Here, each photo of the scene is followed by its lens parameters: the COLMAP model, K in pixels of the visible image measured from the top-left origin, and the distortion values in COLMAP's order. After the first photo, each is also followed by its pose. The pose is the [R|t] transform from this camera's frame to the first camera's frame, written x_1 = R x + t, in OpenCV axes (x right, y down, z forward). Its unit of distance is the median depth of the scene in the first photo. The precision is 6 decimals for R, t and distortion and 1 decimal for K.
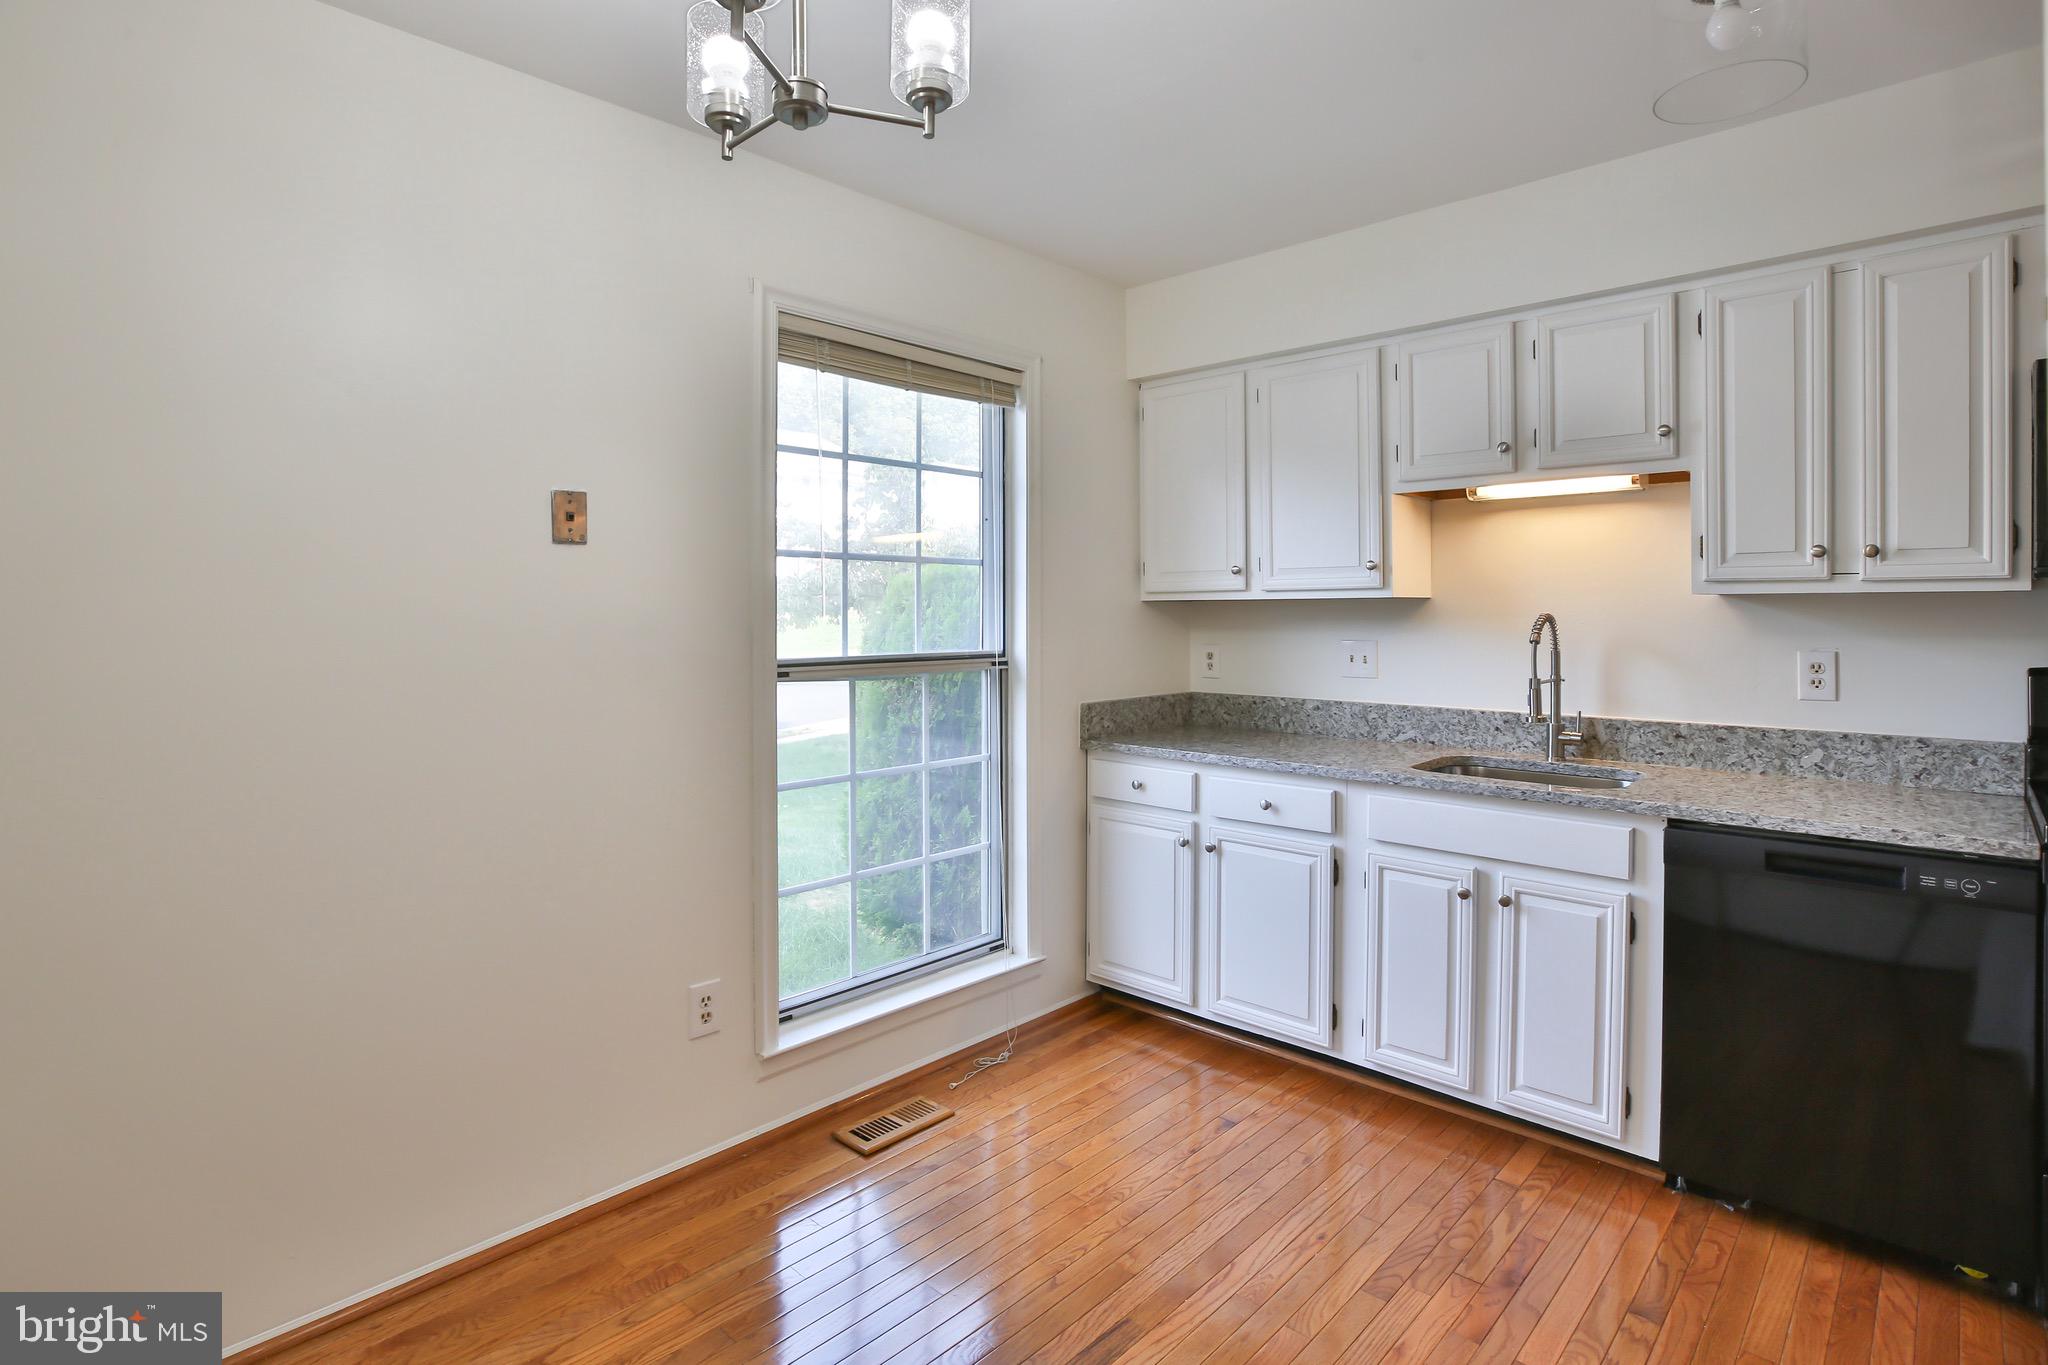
lens RADIAL K [[1046.3, 0, 1027.0], [0, 1046.3, 593.9], [0, 0, 1]] dist [-0.049409, 0.032226]
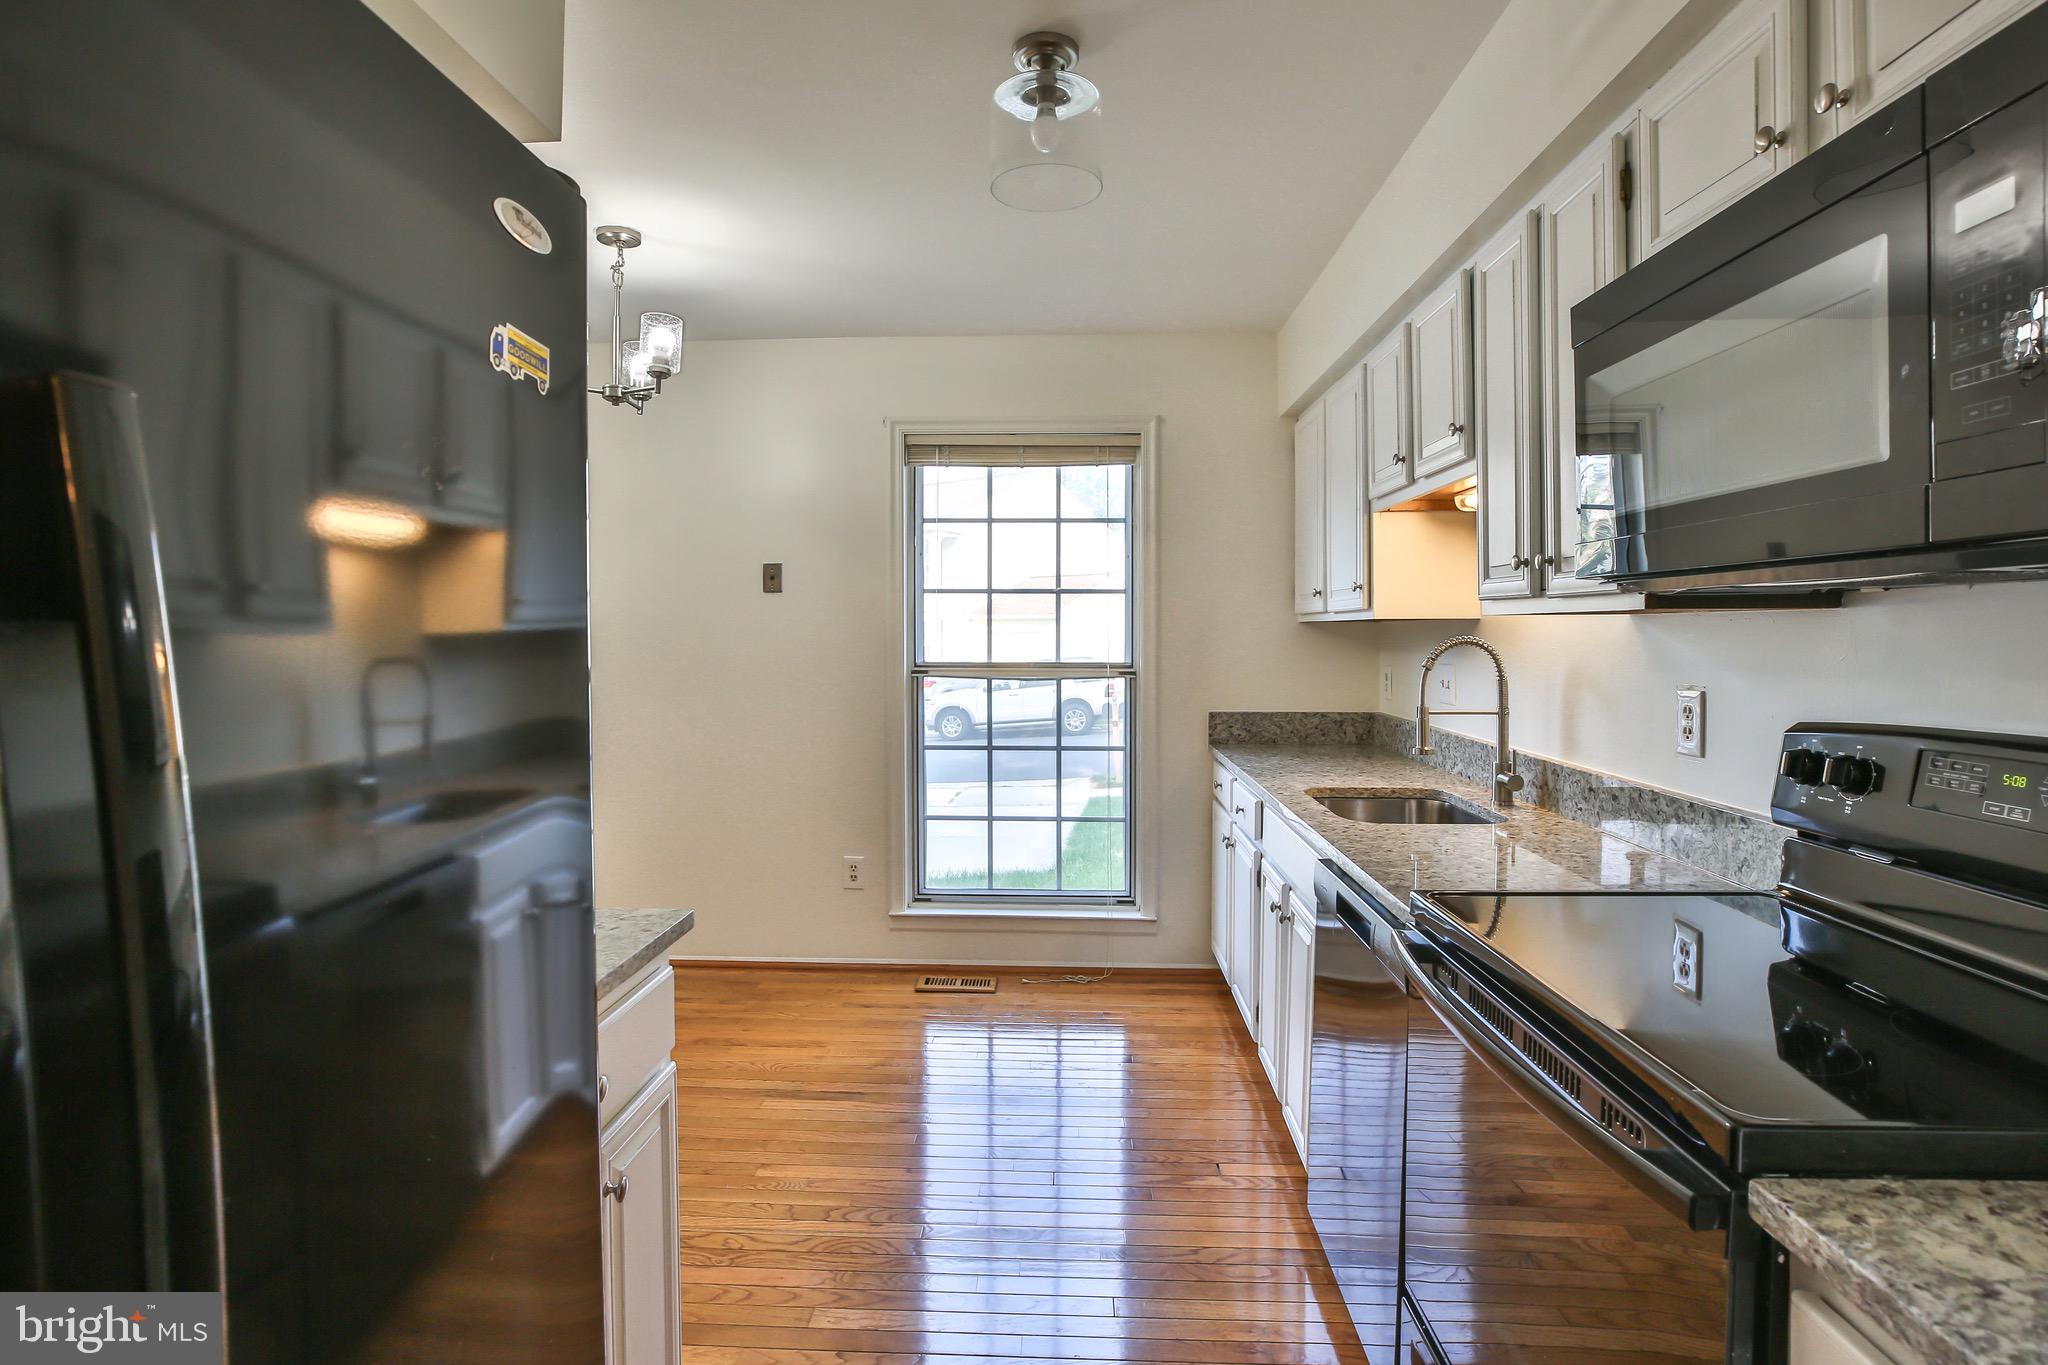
lens RADIAL K [[1009.4, 0, 1007.3], [0, 1009.4, 627.9], [0, 0, 1]] dist [-0.027758, 0.000724]
pose [[0.642655, 0.002189, -0.766153, 0.851280], [0.008200, 0.999919, 0.009736, -0.000202], [0.766112, -0.012539, 0.642585, 0.132917]]
